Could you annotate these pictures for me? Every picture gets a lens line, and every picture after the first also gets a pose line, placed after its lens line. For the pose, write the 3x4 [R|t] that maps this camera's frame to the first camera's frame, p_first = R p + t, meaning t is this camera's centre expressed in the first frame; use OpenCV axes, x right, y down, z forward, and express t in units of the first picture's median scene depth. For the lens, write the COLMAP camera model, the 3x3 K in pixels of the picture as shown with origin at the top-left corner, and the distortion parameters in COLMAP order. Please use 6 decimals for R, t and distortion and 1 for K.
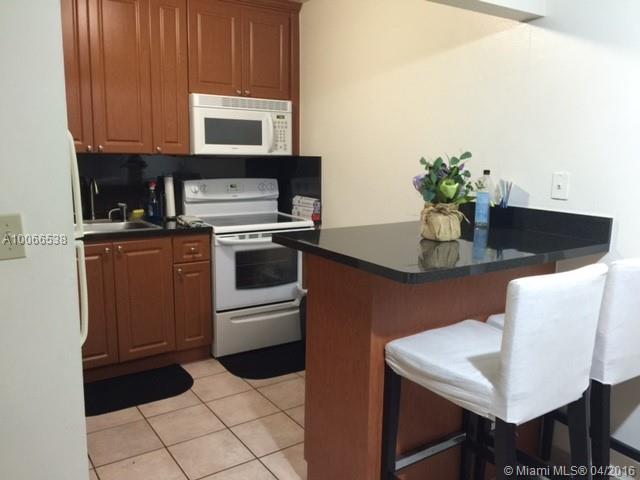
lens RADIAL K [[540.4, 0, 323.1], [0, 540.4, 238.2], [0, 0, 1]] dist [0.088070, -0.140819]
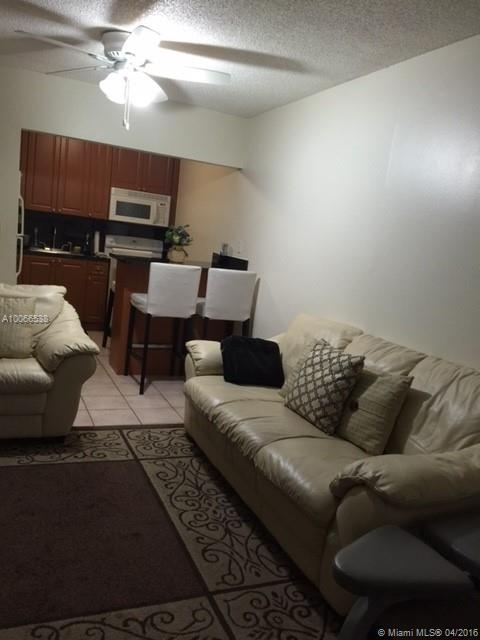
lens RADIAL K [[540.4, 0, 242.3], [0, 540.4, 320.0], [0, 0, 1]] dist [0.088070, -0.140819]
pose [[0.977731, 0.129393, -0.165223, 0.537477], [-0.133009, 0.991054, -0.010967, 0.138518], [0.162326, 0.032699, 0.986195, -0.714042]]
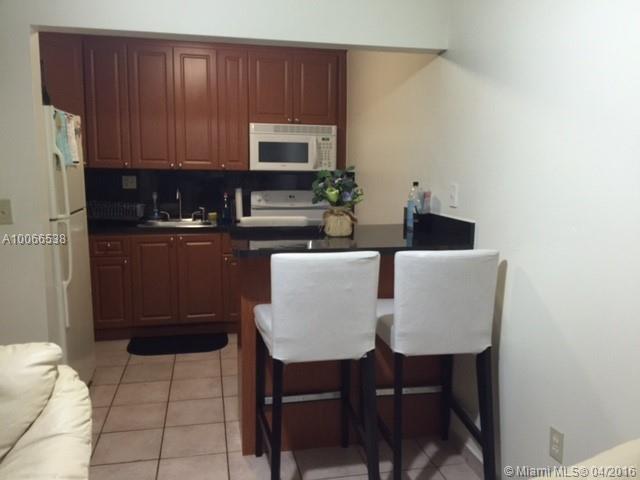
lens RADIAL K [[540.4, 0, 323.1], [0, 540.4, 238.2], [0, 0, 1]] dist [0.088070, -0.140819]
pose [[0.924563, 0.045609, -0.378289, 0.395851], [-0.059155, 0.997954, -0.024258, 0.024406], [0.376408, 0.044805, 0.925370, -0.100275]]
